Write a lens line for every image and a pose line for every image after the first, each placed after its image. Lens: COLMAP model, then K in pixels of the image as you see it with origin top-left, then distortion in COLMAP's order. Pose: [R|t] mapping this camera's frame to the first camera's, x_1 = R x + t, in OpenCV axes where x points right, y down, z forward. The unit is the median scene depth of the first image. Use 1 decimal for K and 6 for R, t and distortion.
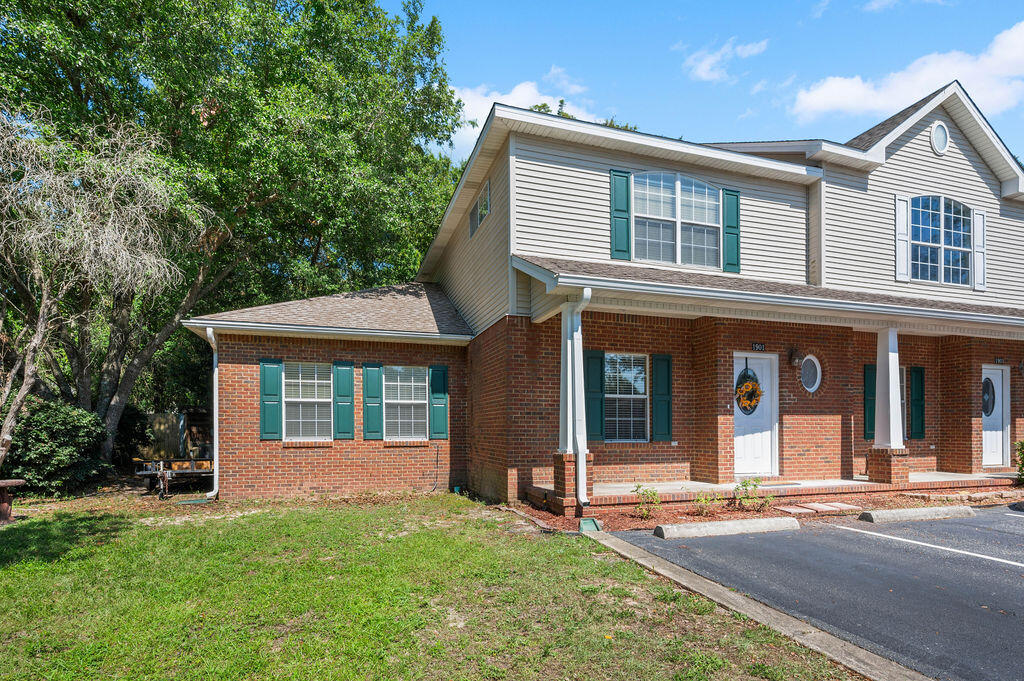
lens RADIAL K [[521.0, 0, 490.6], [0, 521.0, 427.9], [0, 0, 1]] dist [-0.012568, 0.003058]
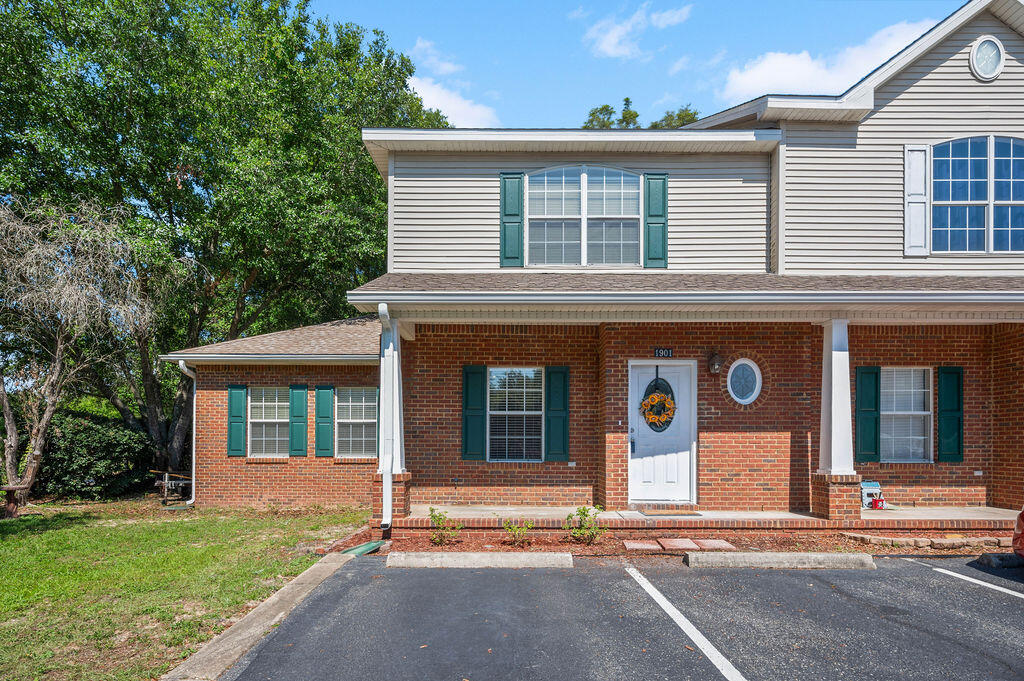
lens RADIAL K [[521.0, 0, 483.9], [0, 521.0, 438.7], [0, 0, 1]] dist [-0.012568, 0.003058]
pose [[0.952190, -0.001099, -0.305506, 0.470390], [-0.002893, 0.999916, -0.012613, -0.002541], [0.305494, 0.012894, 0.952107, 0.092168]]
